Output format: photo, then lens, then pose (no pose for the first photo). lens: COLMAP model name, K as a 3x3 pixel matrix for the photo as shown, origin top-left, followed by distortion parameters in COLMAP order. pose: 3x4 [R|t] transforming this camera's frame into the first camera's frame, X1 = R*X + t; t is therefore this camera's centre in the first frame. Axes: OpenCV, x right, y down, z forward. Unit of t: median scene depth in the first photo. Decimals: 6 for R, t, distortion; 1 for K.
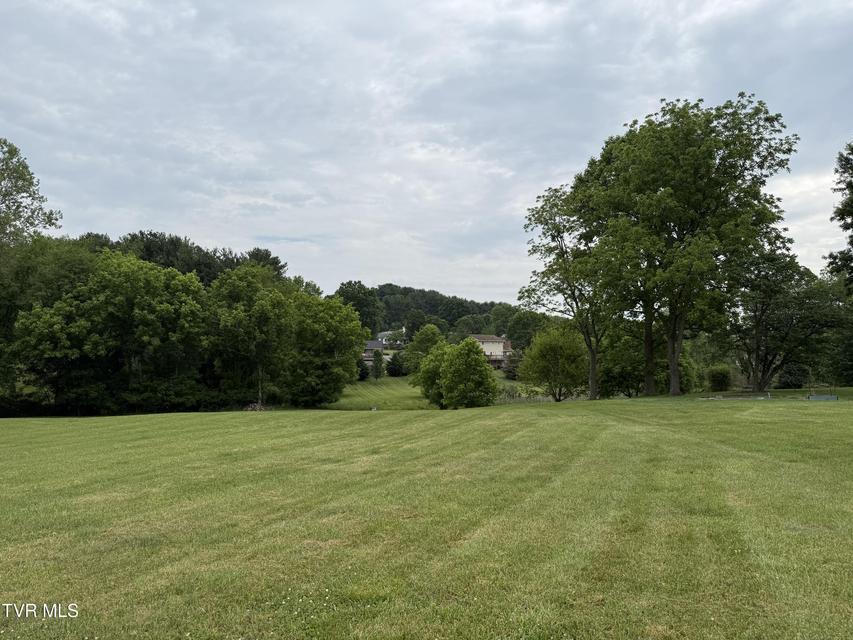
lens RADIAL K [[590.1, 0, 445.7], [0, 590.1, 320.6], [0, 0, 1]] dist [0.000392, -0.044189]
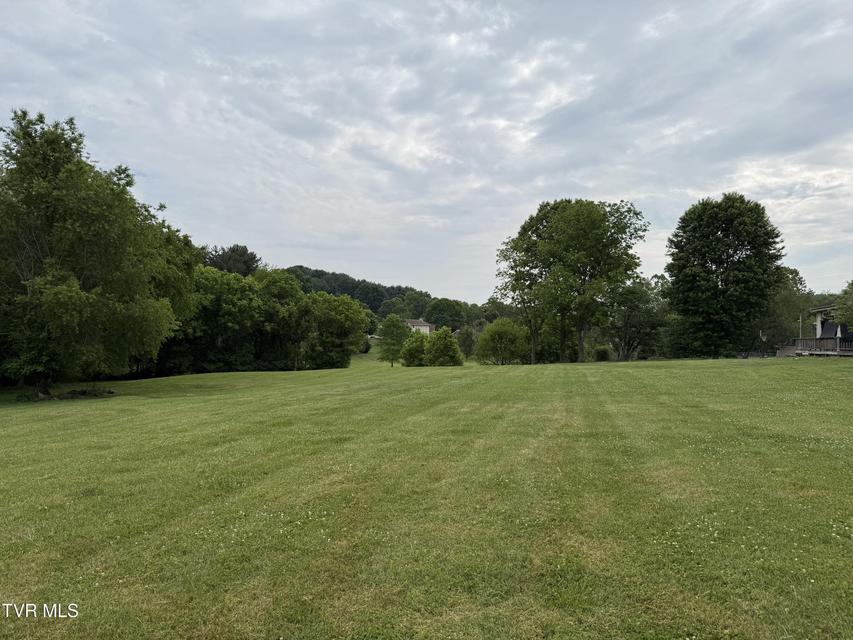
lens RADIAL K [[590.1, 0, 445.7], [0, 590.1, 320.6], [0, 0, 1]] dist [0.000392, -0.044189]
pose [[0.980809, 0.016005, 0.194312, -0.273978], [-0.023036, 0.999157, 0.033976, -0.040284], [-0.193604, -0.037800, 0.980351, -0.504374]]
